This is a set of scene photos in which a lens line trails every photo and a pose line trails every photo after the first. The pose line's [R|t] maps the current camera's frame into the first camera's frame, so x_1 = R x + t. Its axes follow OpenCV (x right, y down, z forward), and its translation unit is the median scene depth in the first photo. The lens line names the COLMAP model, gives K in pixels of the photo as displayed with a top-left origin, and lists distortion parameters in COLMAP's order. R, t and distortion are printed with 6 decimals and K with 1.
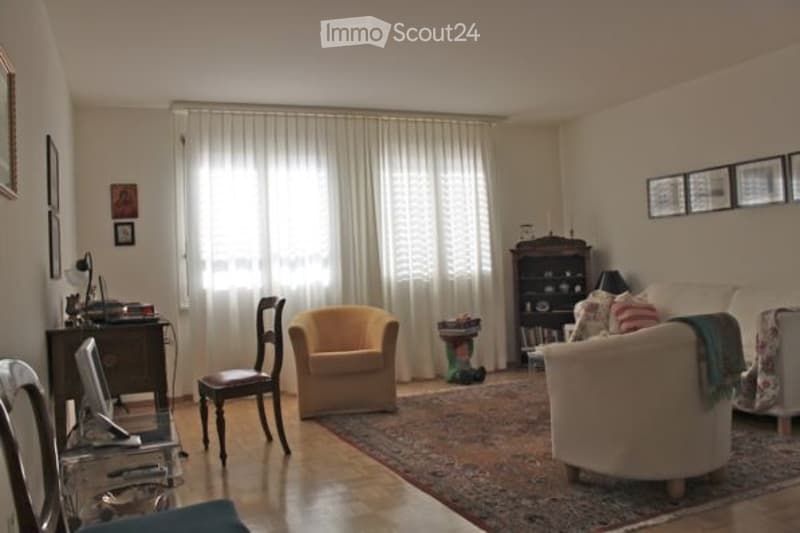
lens RADIAL K [[672.3, 0, 400.0], [0, 672.3, 266.5], [0, 0, 1]] dist [-0.166991, 0.151119]
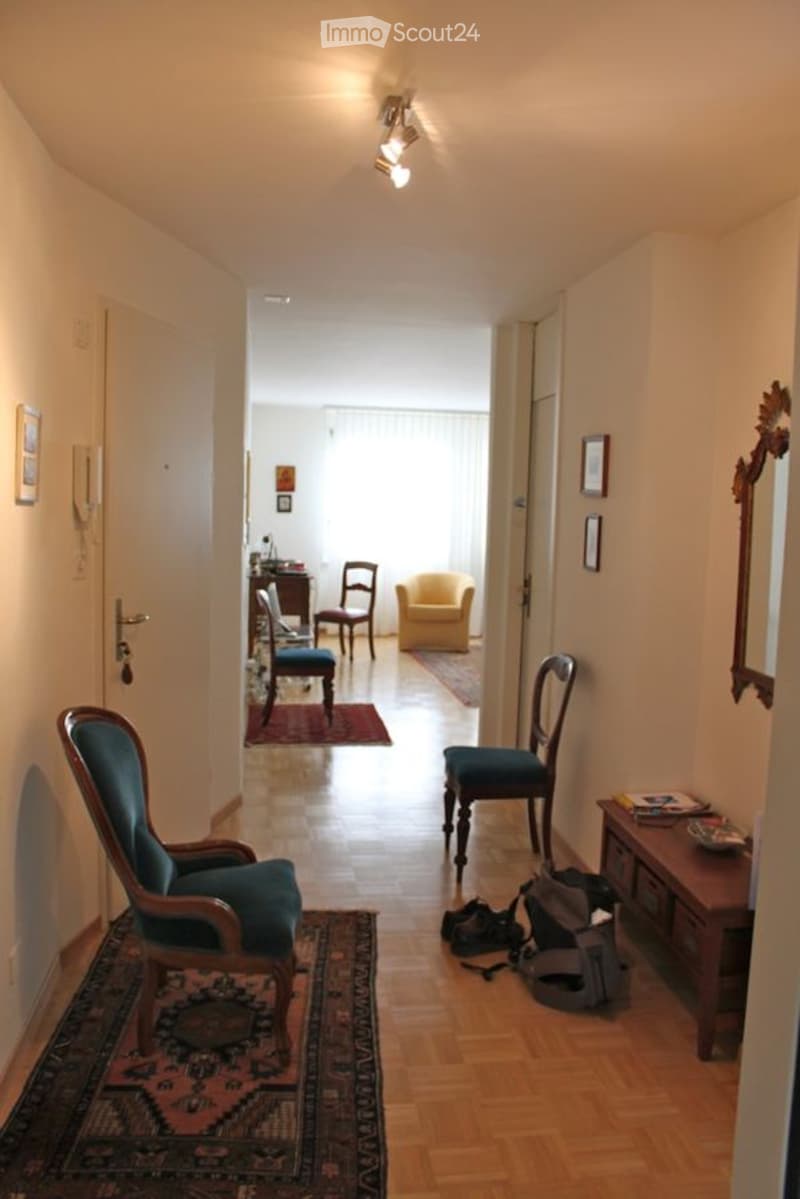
lens RADIAL K [[1007.7, 0, 400.0], [0, 1007.7, 599.5], [0, 0, 1]] dist [-0.166991, 0.151119]
pose [[0.965123, 0.097528, -0.242953, 0.324573], [-0.069656, 0.990230, 0.120801, -0.119954], [0.252361, -0.099664, 0.962487, -0.932845]]
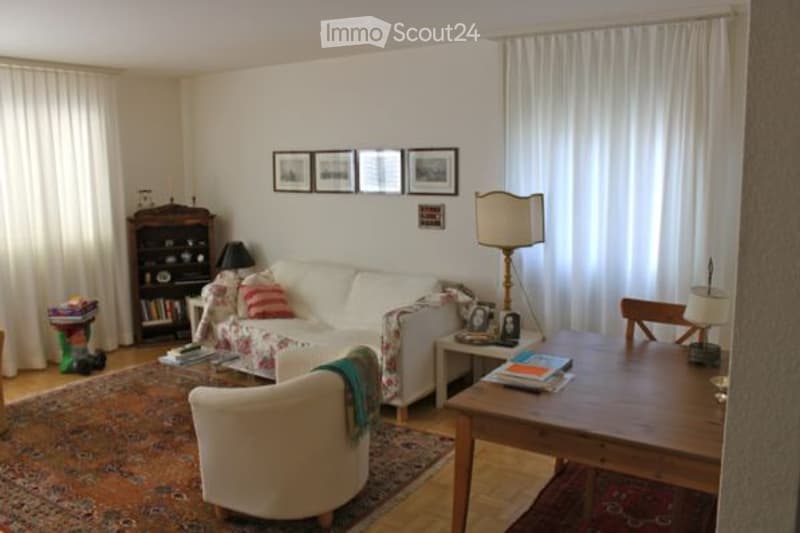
lens RADIAL K [[672.3, 0, 400.0], [0, 672.3, 266.5], [0, 0, 1]] dist [-0.166991, 0.151119]
pose [[0.834040, -0.047276, 0.549675, -0.025014], [-0.037521, 0.989154, 0.142006, -0.121637], [-0.550427, -0.139063, 0.823220, 0.053661]]
